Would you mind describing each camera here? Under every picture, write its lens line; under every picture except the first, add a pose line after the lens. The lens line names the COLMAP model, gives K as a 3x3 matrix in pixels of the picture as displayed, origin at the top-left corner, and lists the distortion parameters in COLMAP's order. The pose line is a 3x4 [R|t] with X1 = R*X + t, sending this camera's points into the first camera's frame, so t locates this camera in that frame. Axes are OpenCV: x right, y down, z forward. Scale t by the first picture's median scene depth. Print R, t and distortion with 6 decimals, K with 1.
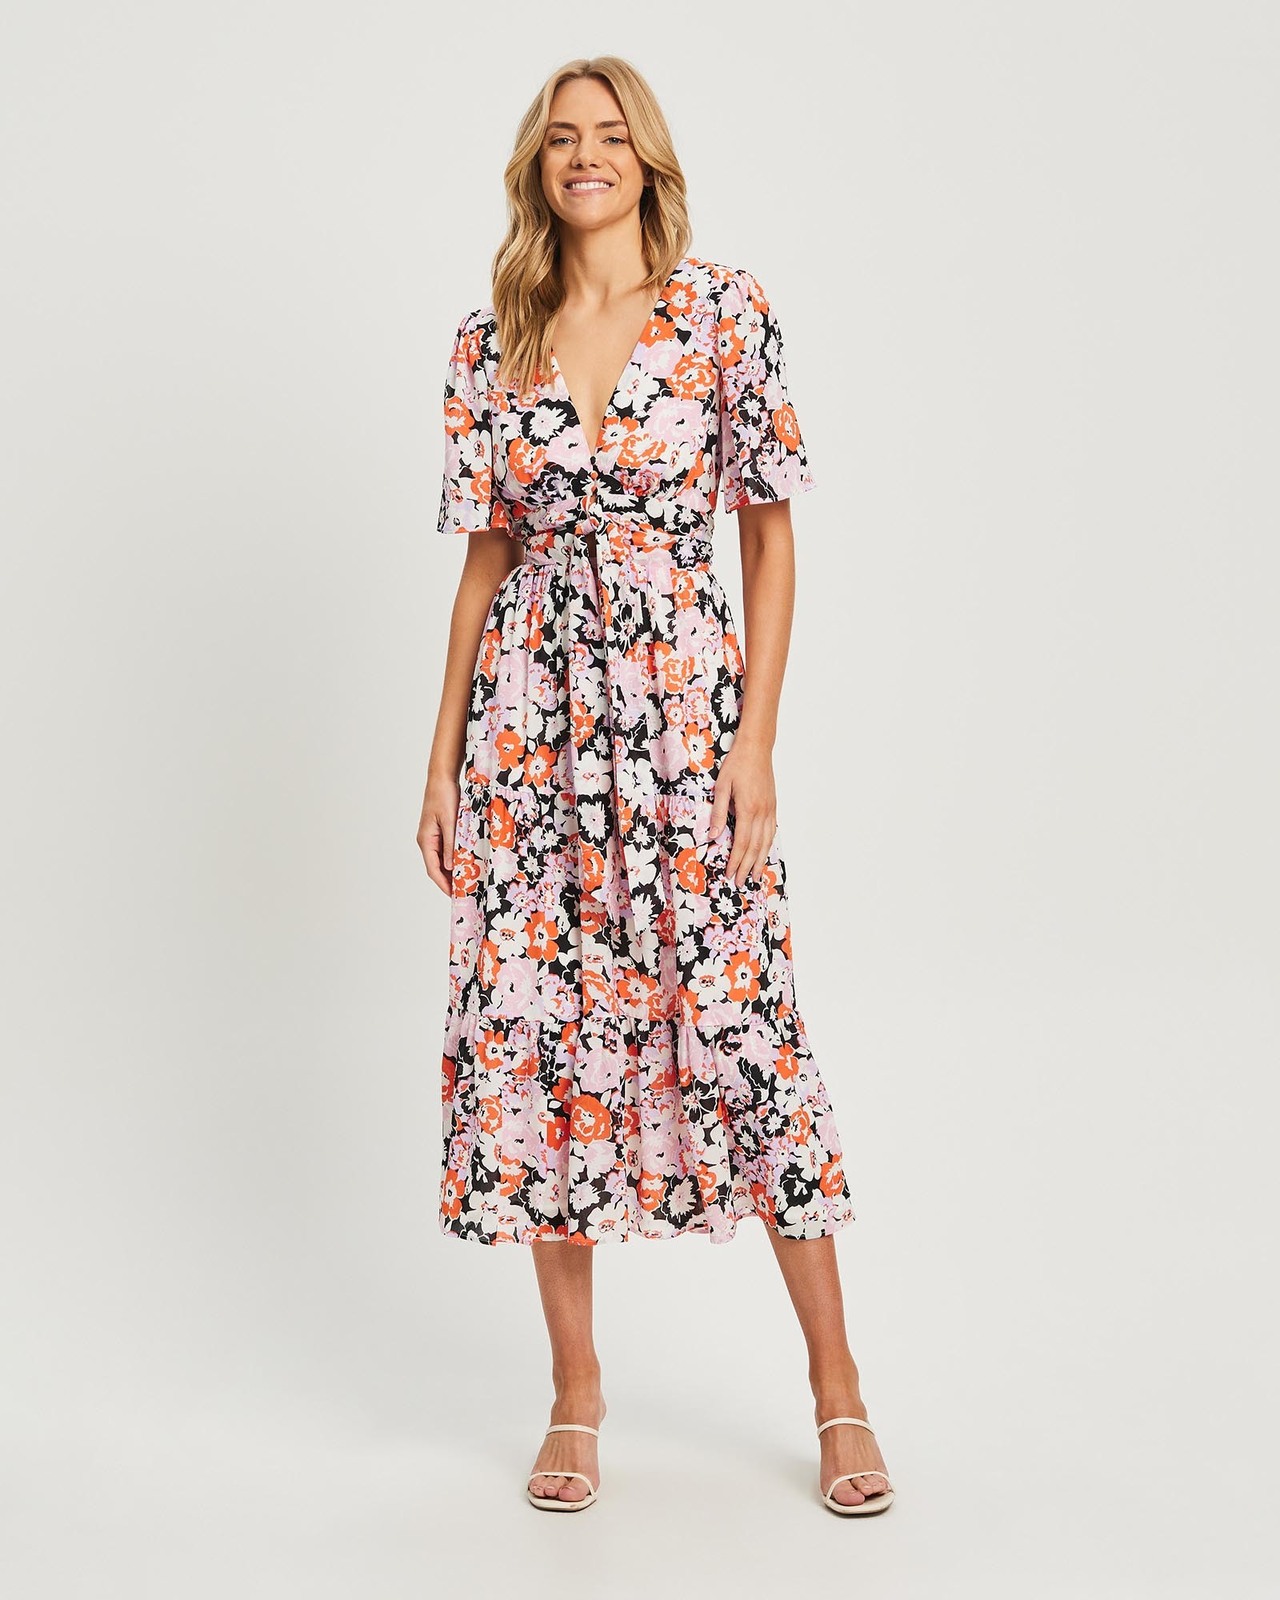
lens RADIAL K [[2998.5, 0, 640.0], [0, 2998.5, 800.0], [0, 0, 1]] dist [-0.002894, -0.044938]
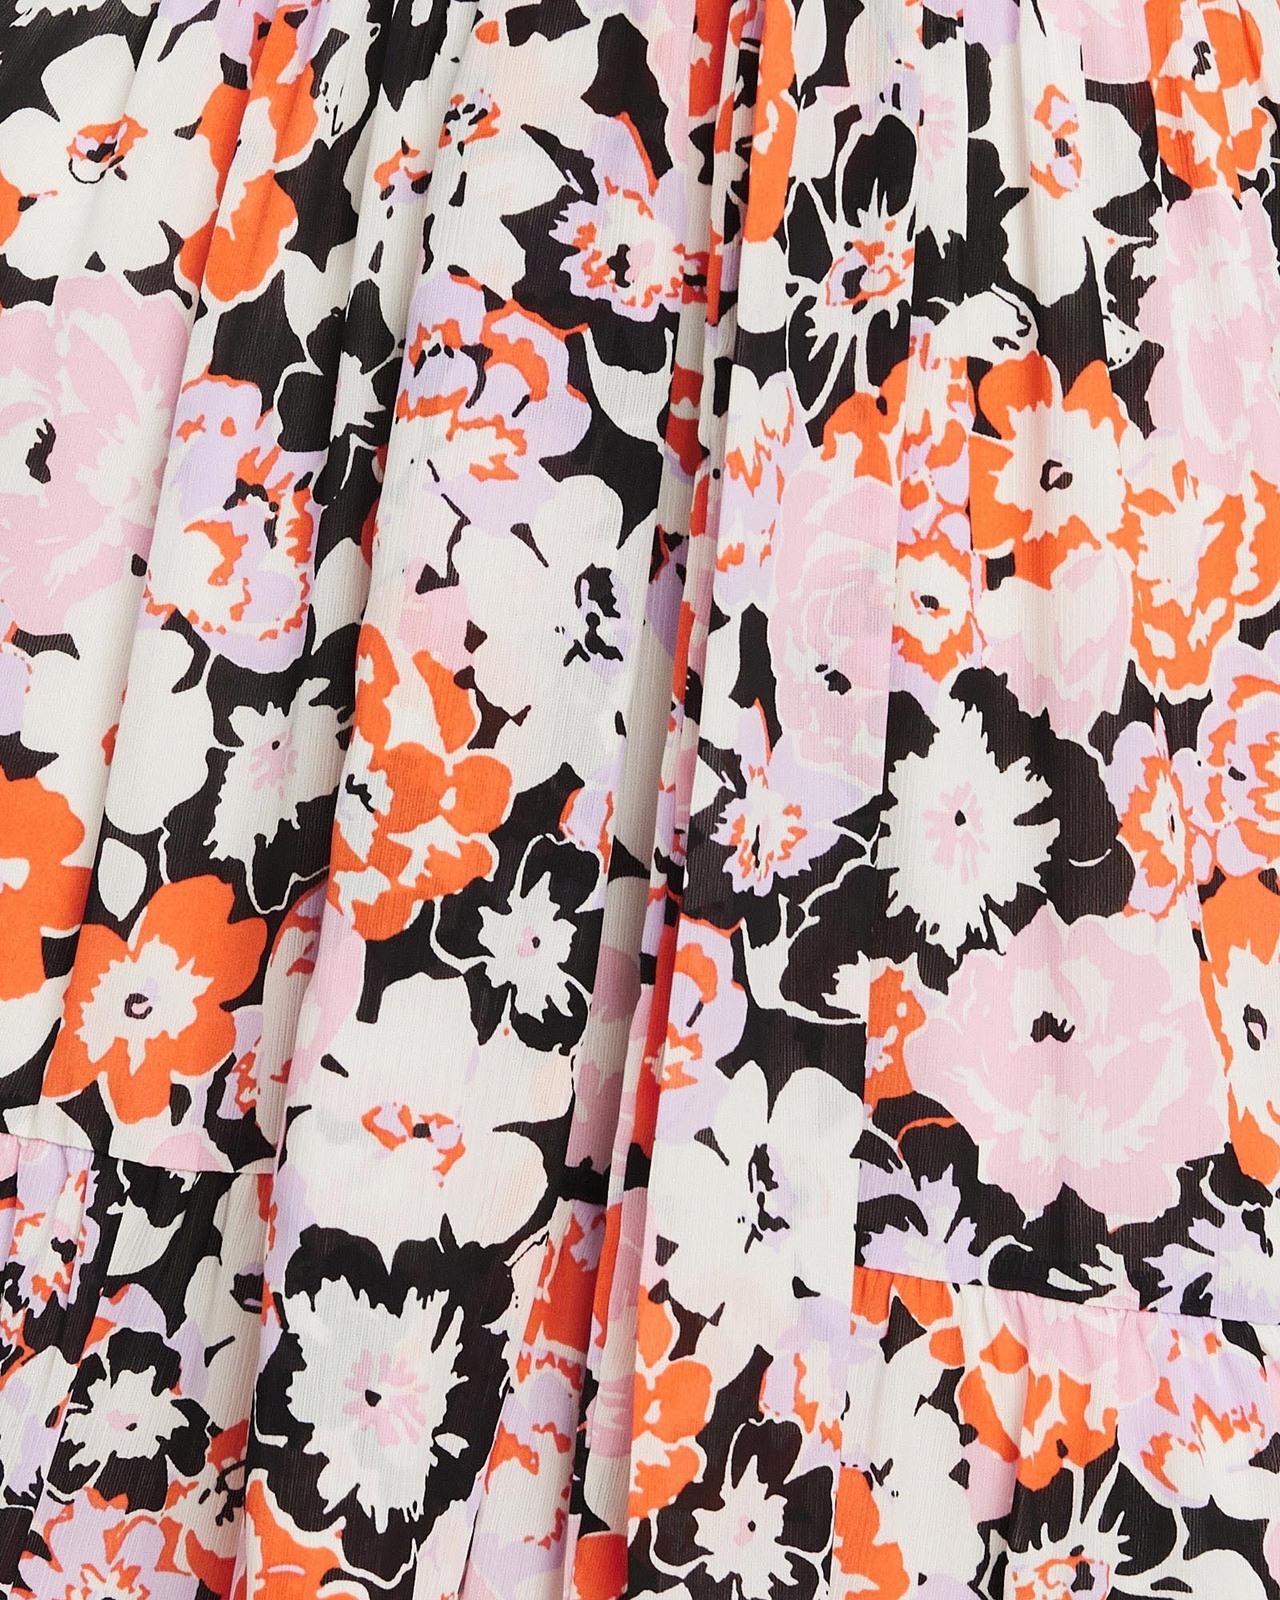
lens RADIAL K [[2998.5, 0, 640.0], [0, 2998.5, 800.0], [0, 0, 1]] dist [-0.002894, -0.044938]
pose [[0.834493, 0.196102, -0.514942, 0.073666], [-0.172872, 0.980520, 0.093257, -0.042533], [0.523199, 0.011197, 0.852137, 0.865331]]
